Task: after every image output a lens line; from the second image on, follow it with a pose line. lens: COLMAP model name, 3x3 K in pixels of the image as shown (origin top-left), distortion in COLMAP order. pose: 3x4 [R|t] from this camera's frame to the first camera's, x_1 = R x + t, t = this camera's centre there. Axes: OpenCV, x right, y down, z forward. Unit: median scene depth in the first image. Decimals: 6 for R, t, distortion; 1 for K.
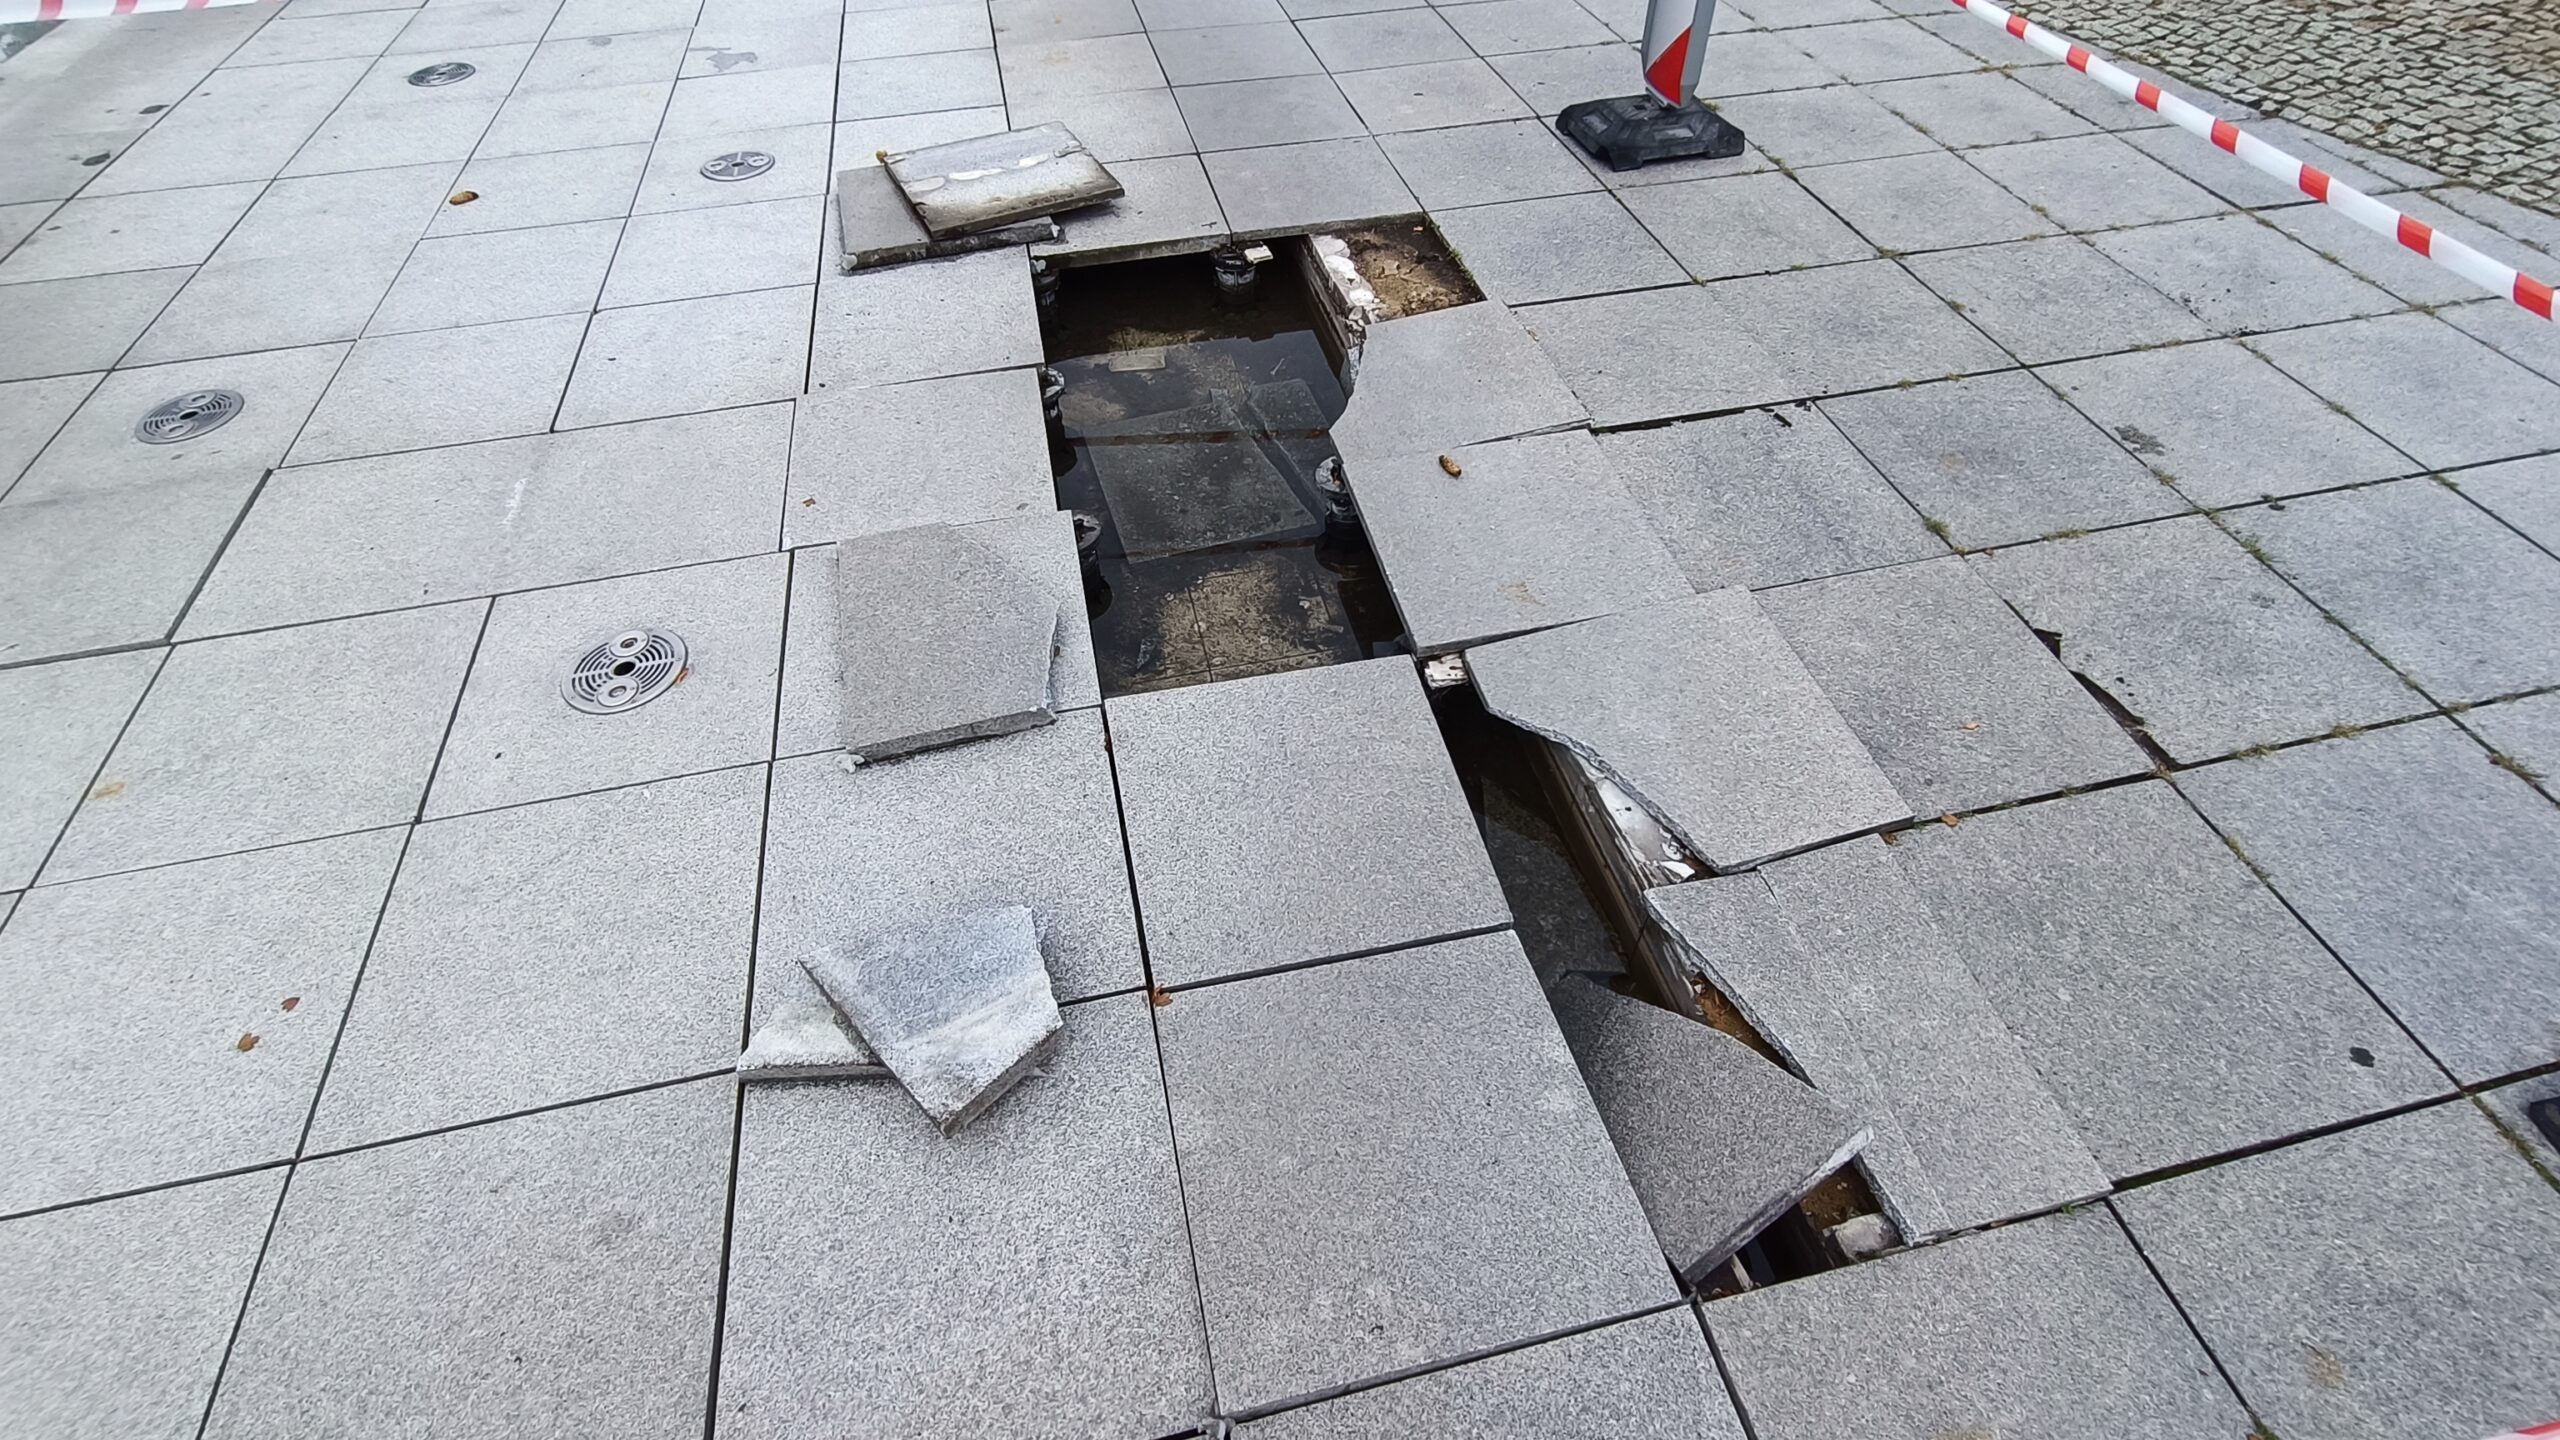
lens RADIAL K [[1183.6, 0, 1286.4], [0, 1183.6, 677.2], [0, 0, 1]] dist [-0.018601, 0.012621]
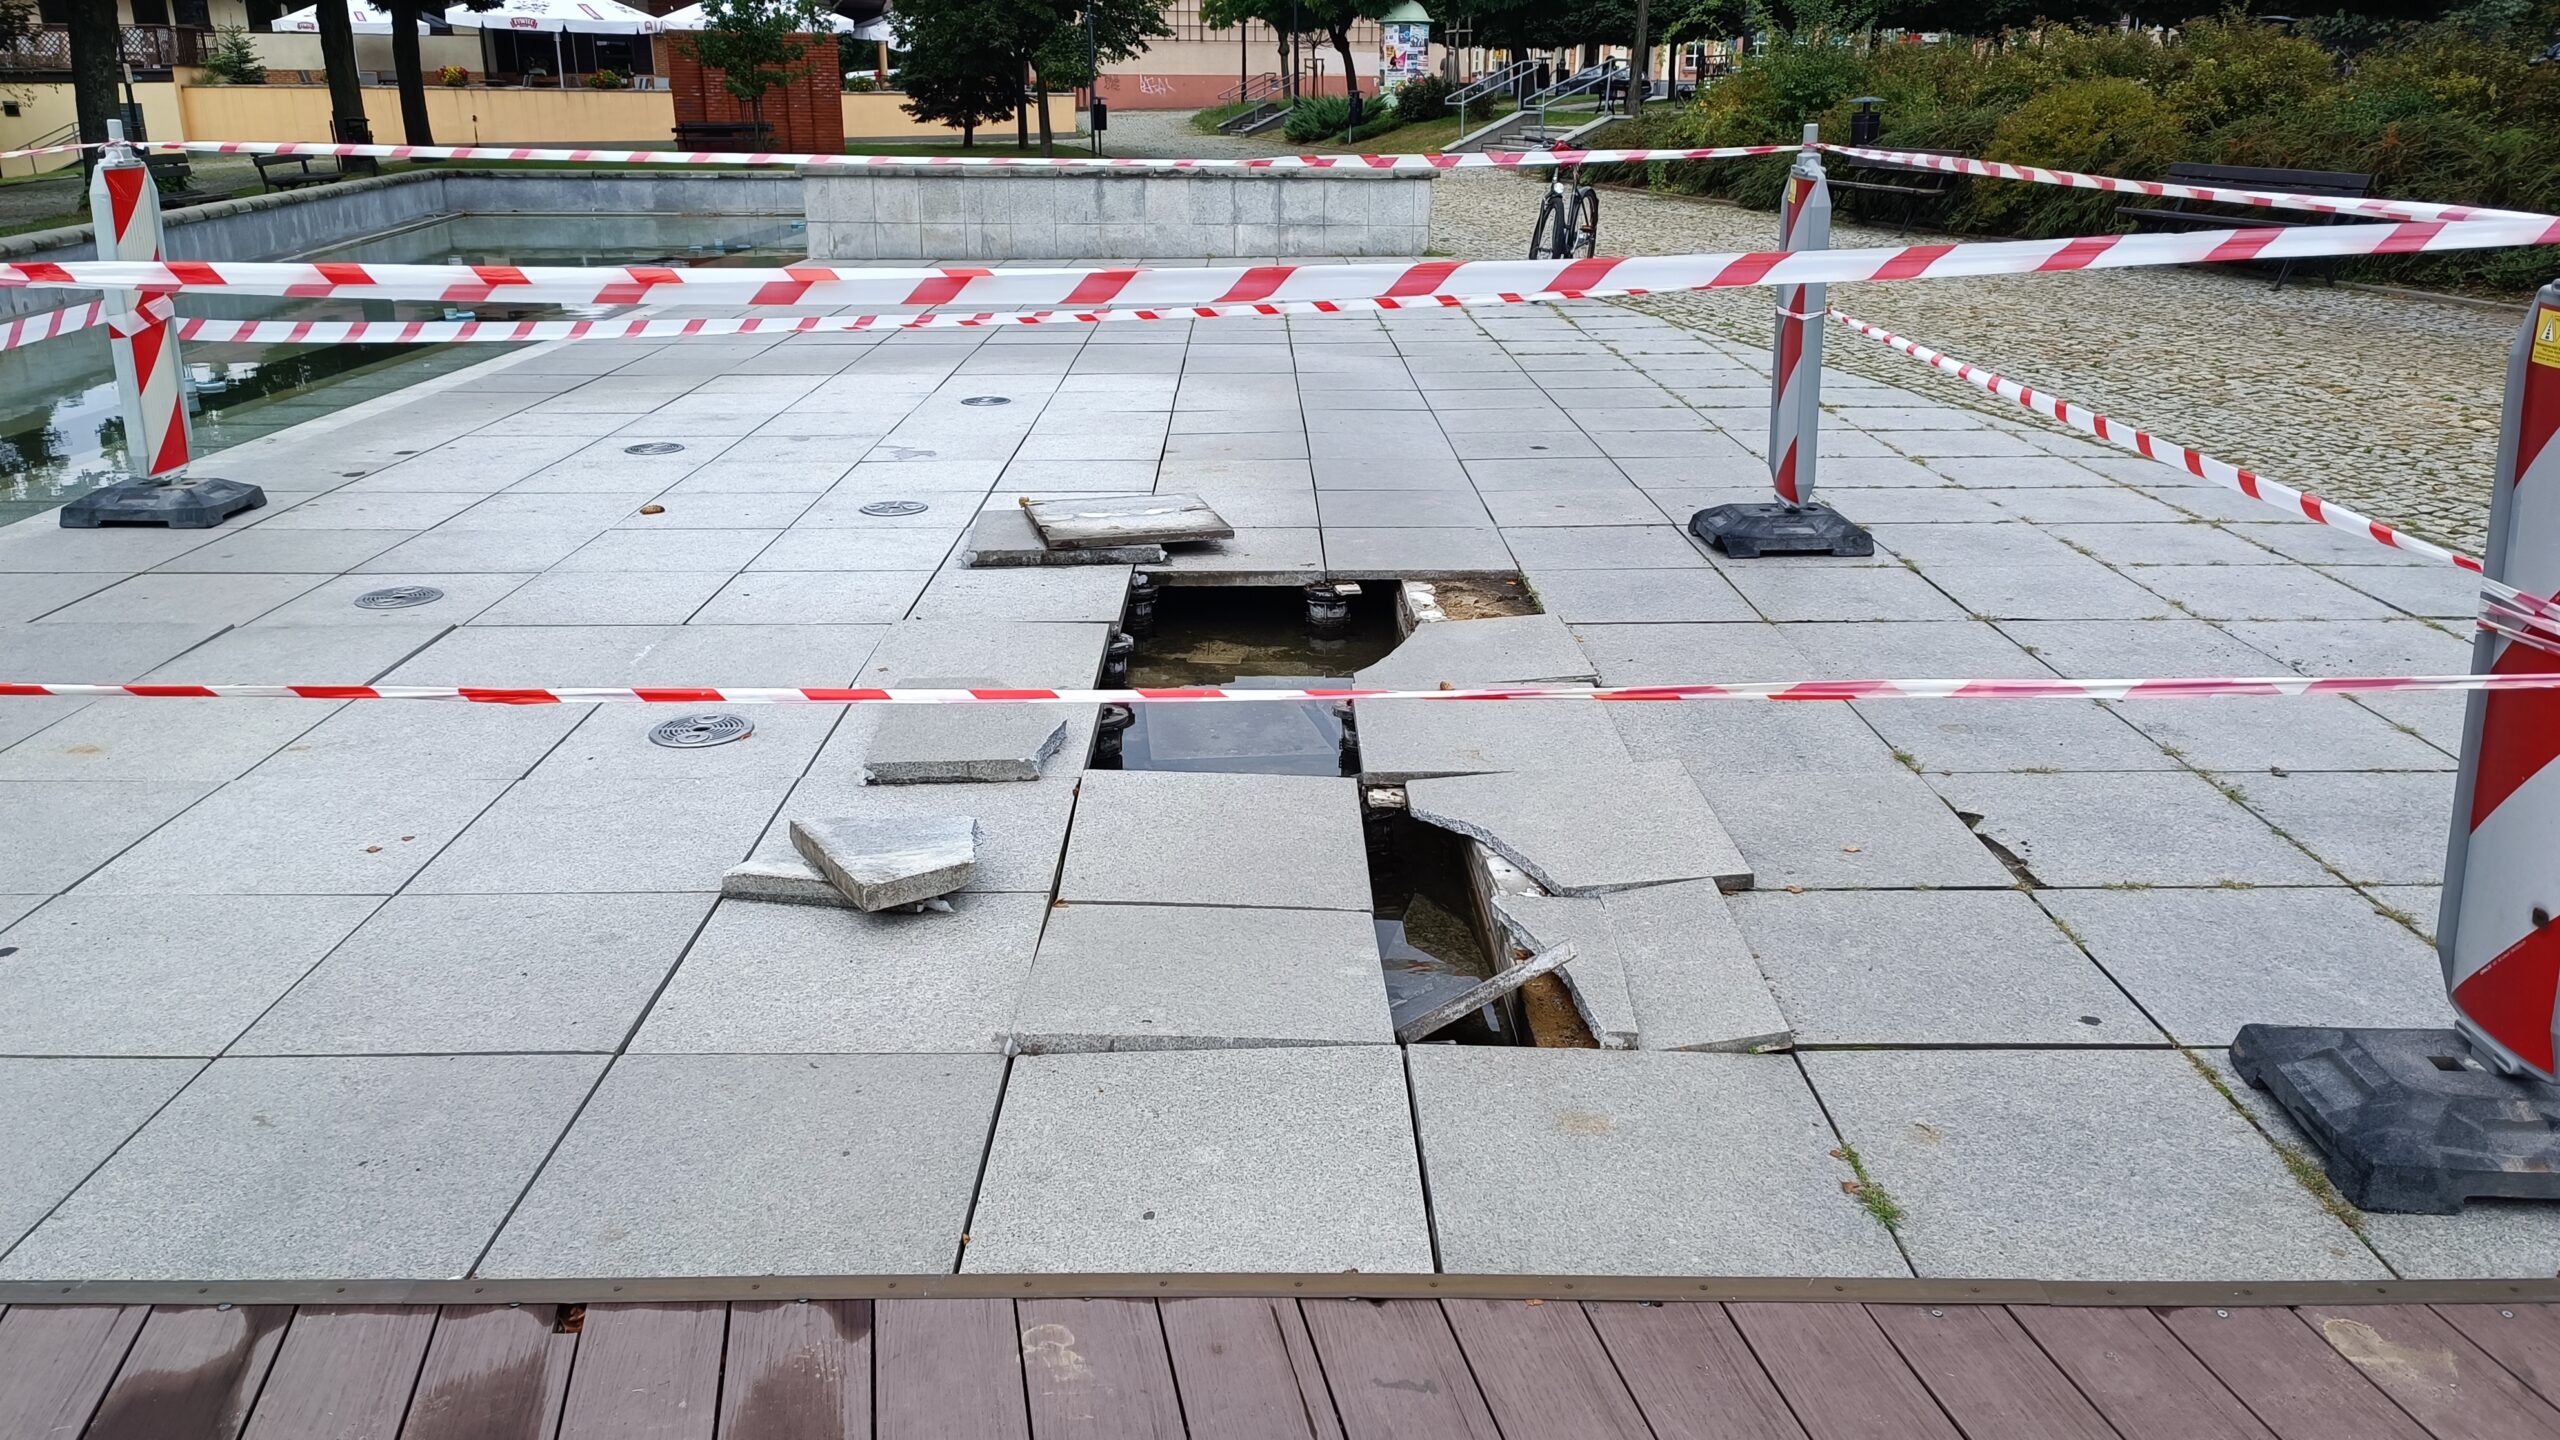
lens RADIAL K [[1841.1, 0, 1273.3], [0, 1841.1, 708.4], [0, 0, 1]] dist [0.050937, -0.049240]
pose [[0.976928, 0.078485, -0.198627, 0.244992], [-0.162093, 0.878044, -0.450293, 0.478487], [0.139062, 0.472100, 0.870507, -0.367103]]
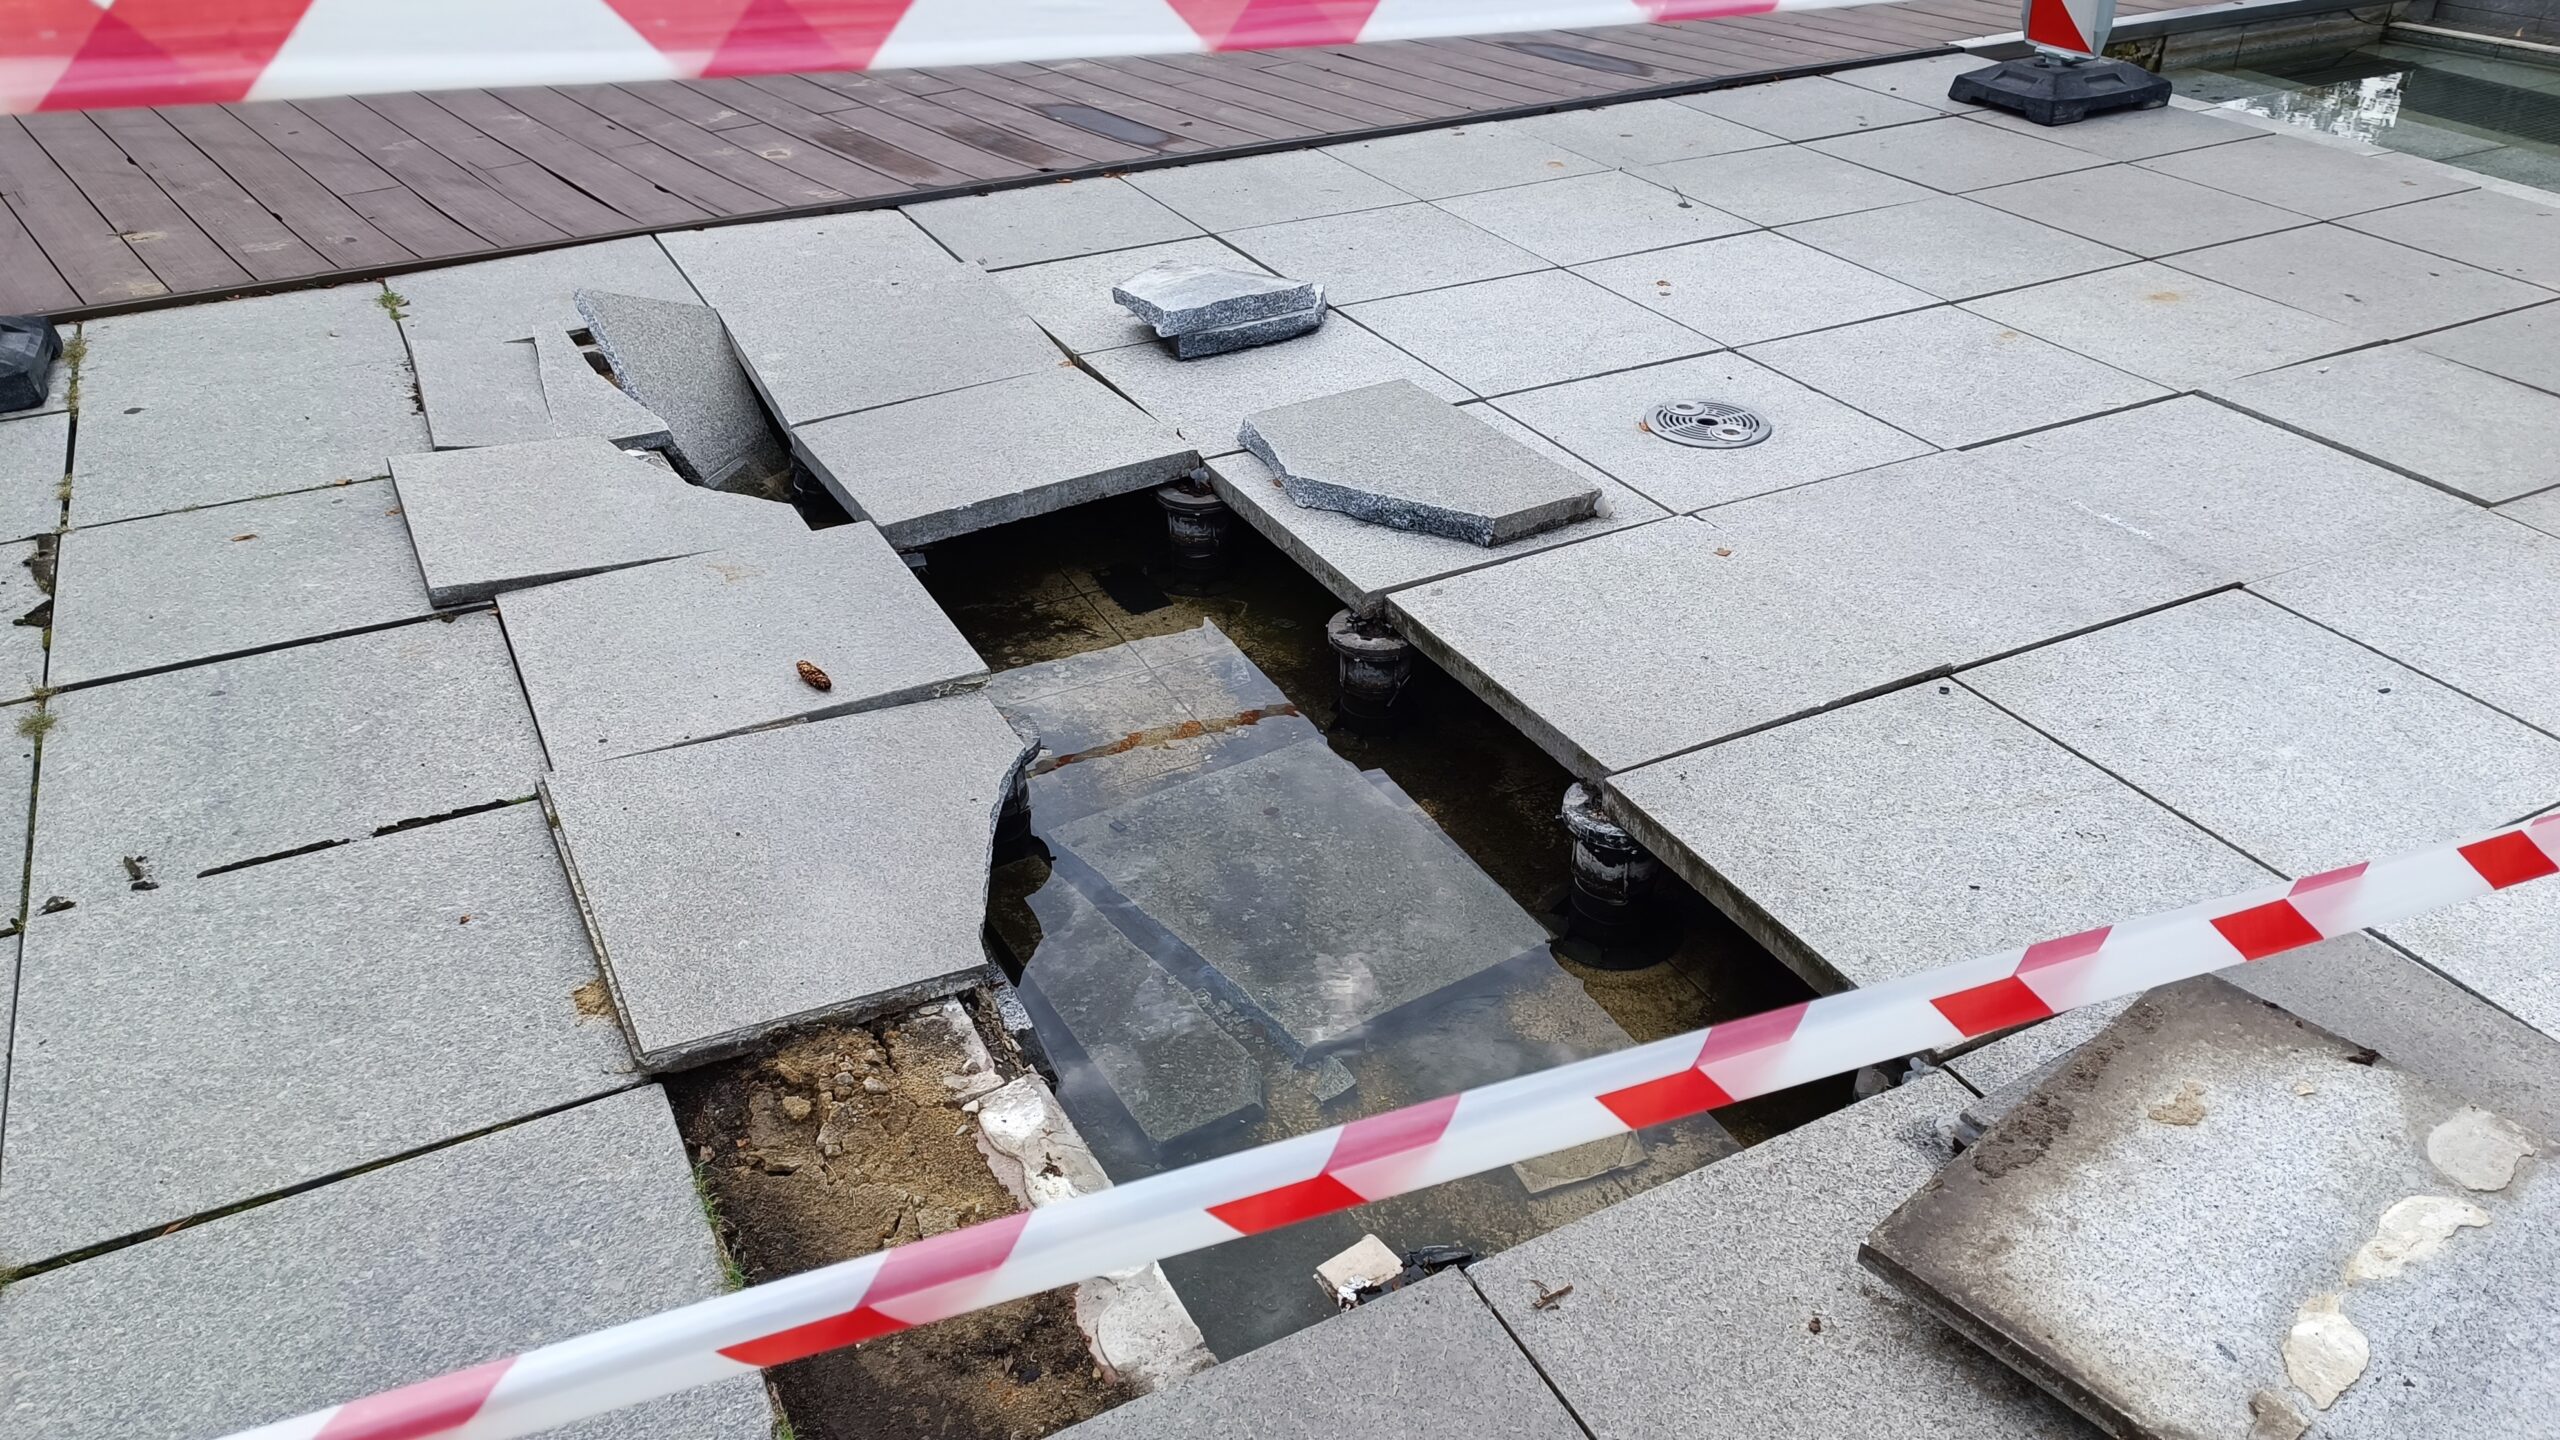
lens RADIAL K [[1841.1, 0, 1274.1], [0, 1841.1, 712.1], [0, 0, 1]] dist [0.073994, -0.091575]
pose [[-0.967934, 0.142903, -0.206596, 0.083499], [-0.171078, 0.227221, 0.958699, -0.890930], [0.183944, 0.963301, -0.195487, 0.968421]]
